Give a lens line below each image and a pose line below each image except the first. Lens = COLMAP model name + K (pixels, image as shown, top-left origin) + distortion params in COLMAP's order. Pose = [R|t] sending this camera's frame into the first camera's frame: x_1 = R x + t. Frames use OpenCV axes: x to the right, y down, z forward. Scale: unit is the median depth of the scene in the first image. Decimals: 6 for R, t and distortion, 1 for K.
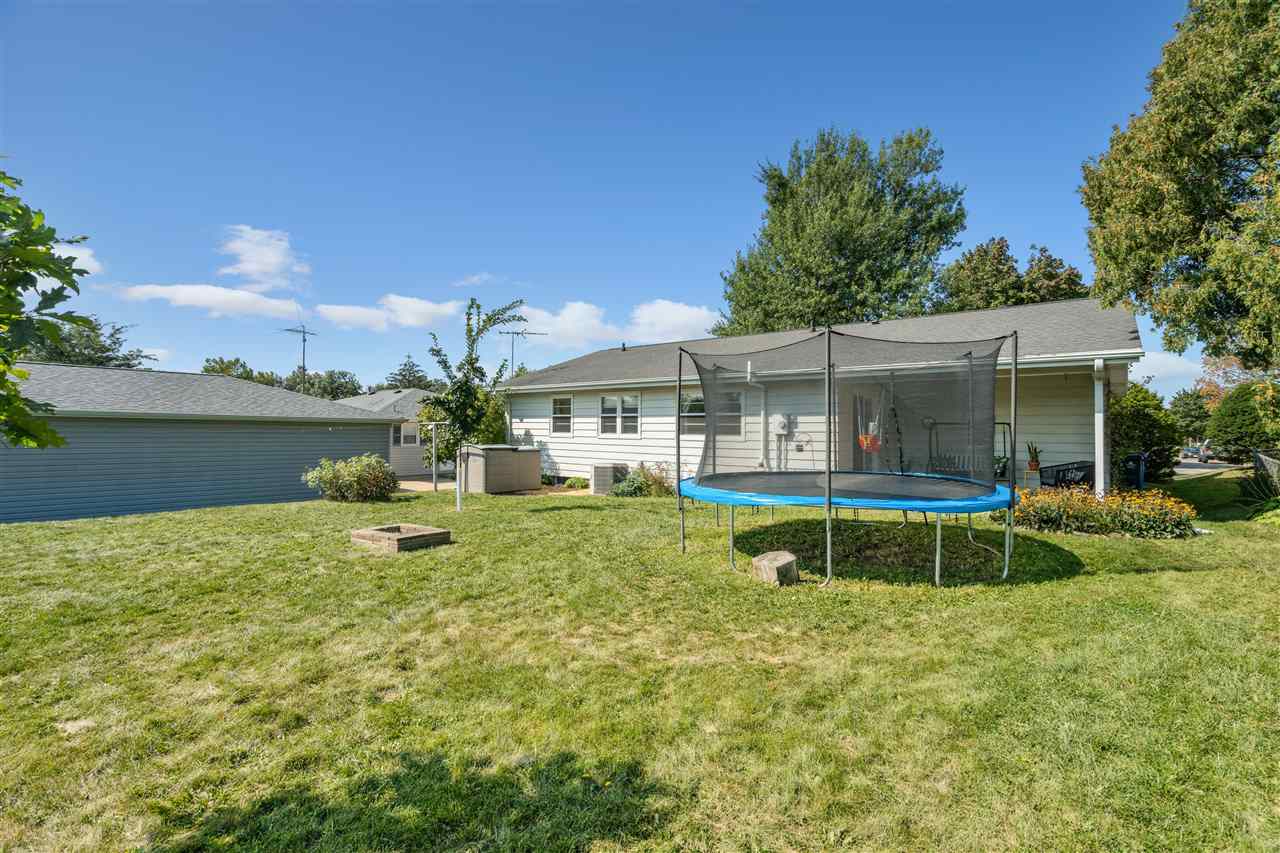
lens RADIAL K [[596.6, 0, 640.0], [0, 596.6, 426.5], [0, 0, 1]] dist [-0.000274, 0.000093]
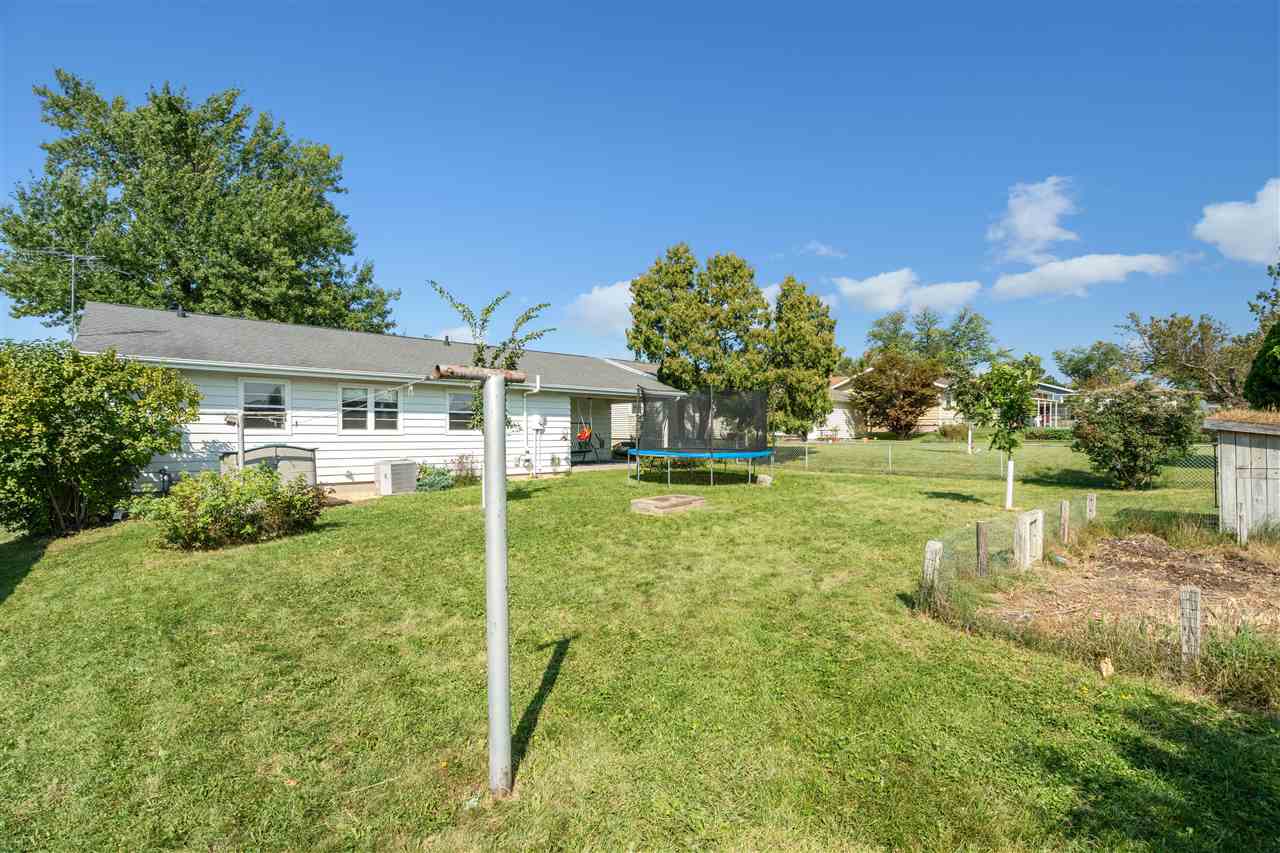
lens RADIAL K [[596.6, 0, 640.0], [0, 596.6, 426.5], [0, 0, 1]] dist [-0.000274, 0.000093]
pose [[0.154902, 0.000706, 0.987930, -0.920520], [-0.008027, 0.999968, 0.000543, 0.003408], [-0.987897, -0.008014, 0.154903, 0.453724]]
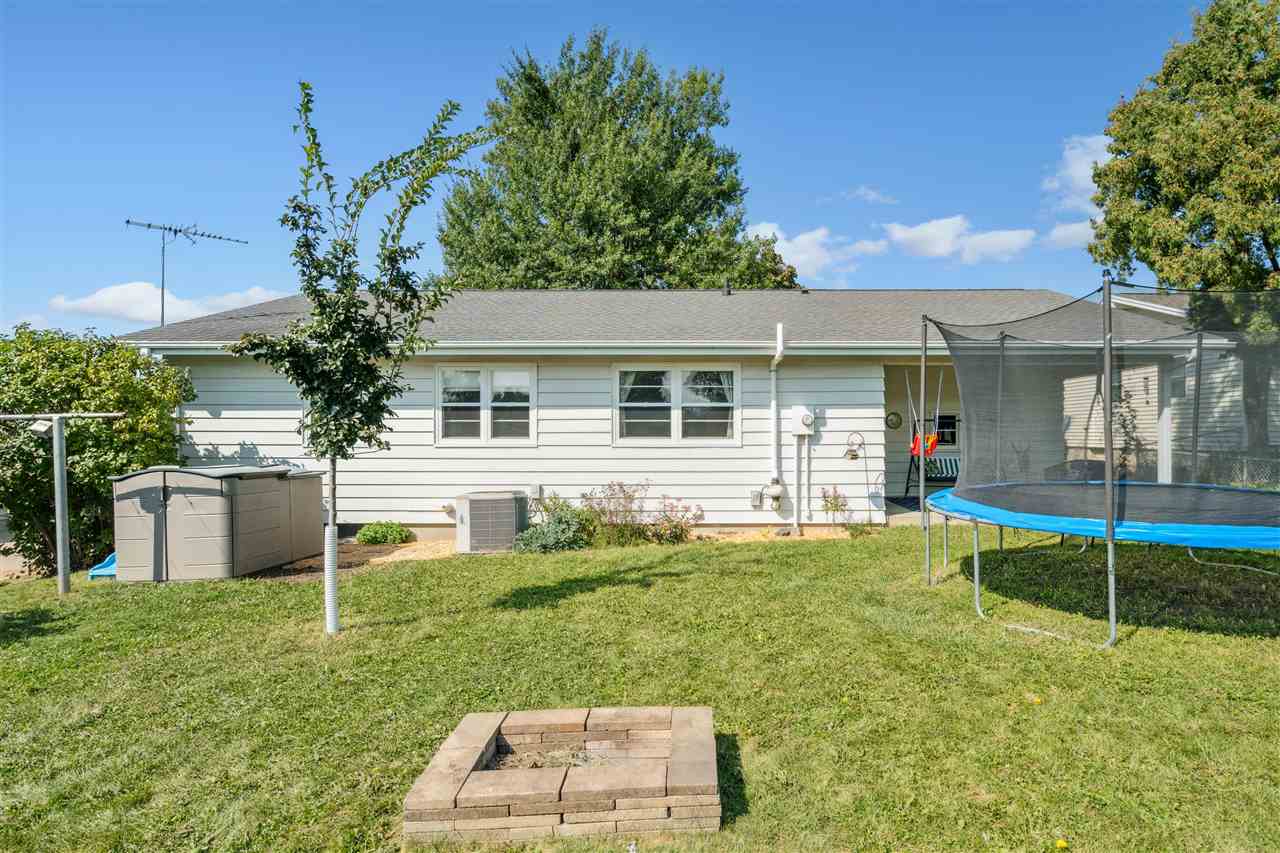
lens RADIAL K [[712.0, 0, 693.6], [0, 712.0, 443.6], [0, 0, 1]] dist [0.001172, 0.000172]
pose [[0.780699, -0.021567, 0.624534, -0.312377], [0.005018, 0.999588, 0.028246, -0.000594], [-0.624887, -0.018918, 0.780486, 0.362231]]
